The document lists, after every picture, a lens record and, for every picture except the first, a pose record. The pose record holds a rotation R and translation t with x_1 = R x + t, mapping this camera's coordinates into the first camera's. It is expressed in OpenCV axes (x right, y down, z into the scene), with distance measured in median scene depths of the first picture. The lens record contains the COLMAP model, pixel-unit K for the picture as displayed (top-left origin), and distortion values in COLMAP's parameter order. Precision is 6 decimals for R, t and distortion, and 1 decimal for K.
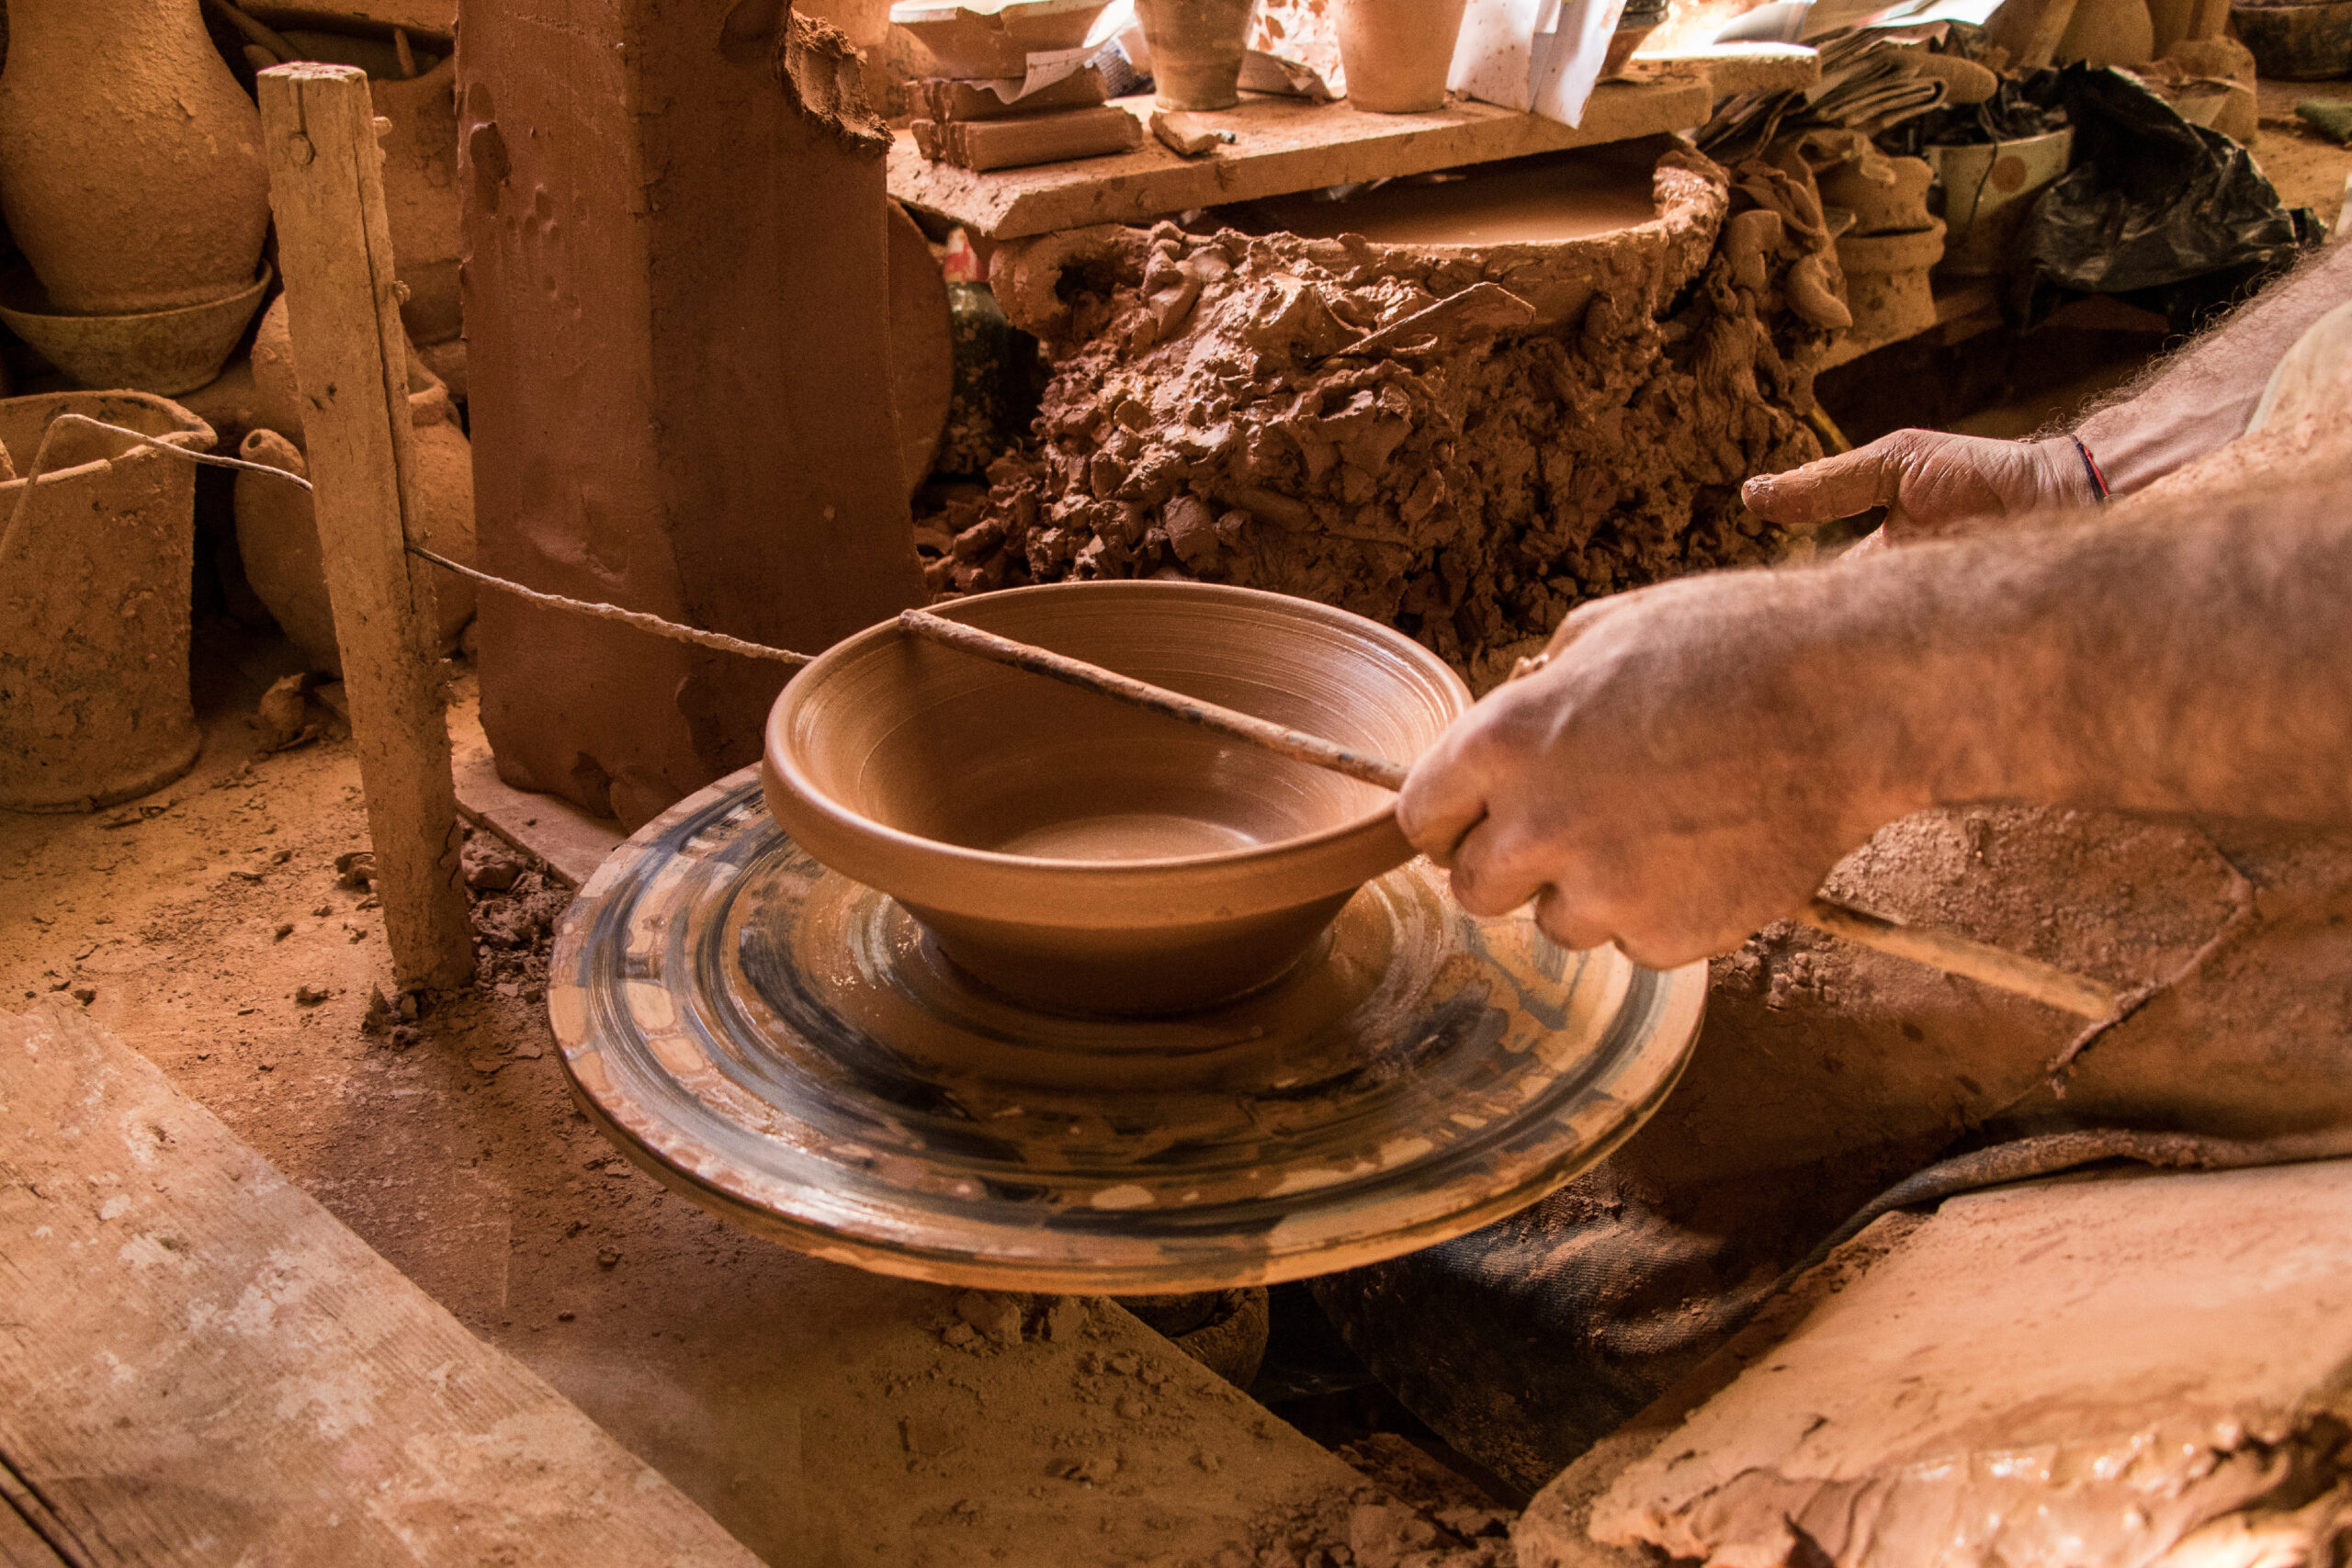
lens RADIAL K [[2490.6, 0, 1176.0], [0, 2490.6, 784.0], [0, 0, 1]] dist [-0.124893, 0.292991]
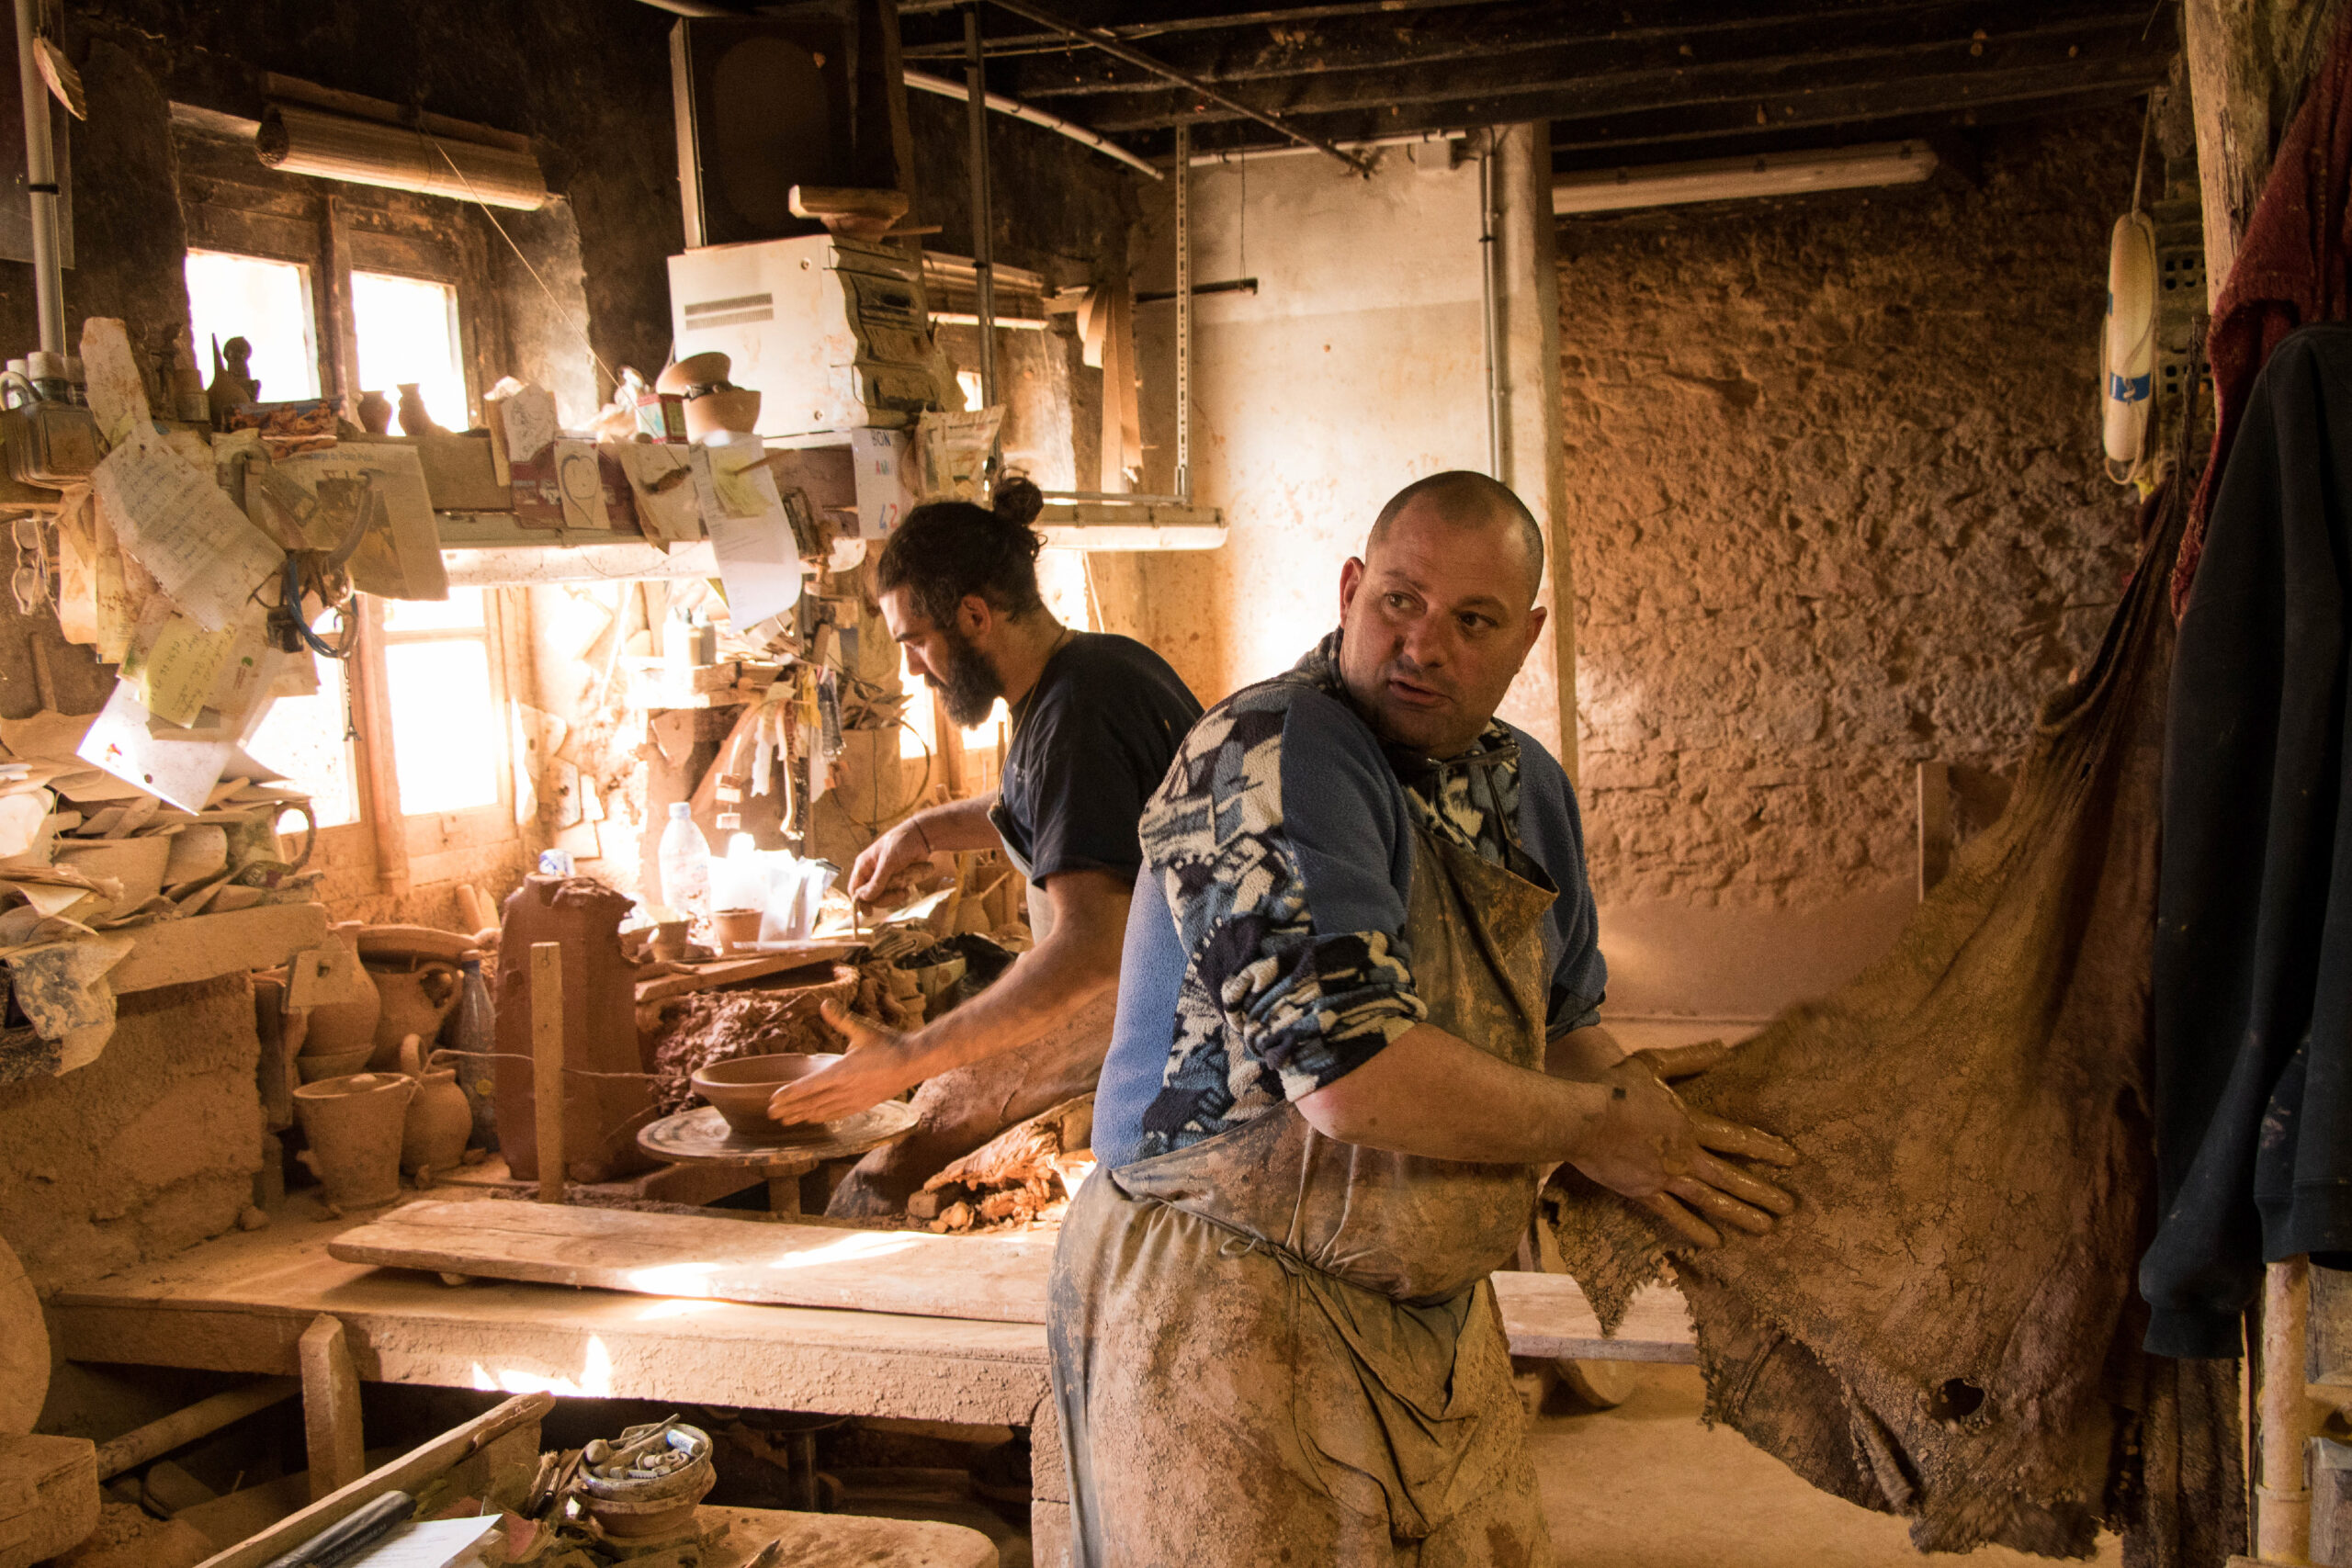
lens RADIAL K [[2490.6, 0, 1176.0], [0, 2490.6, 784.0], [0, 0, 1]] dist [-0.124893, 0.292991]
pose [[0.906153, -0.061050, 0.418521, -0.737737], [0.216131, 0.917413, -0.334127, 0.699017], [-0.363558, 0.393226, 0.844511, -1.936098]]
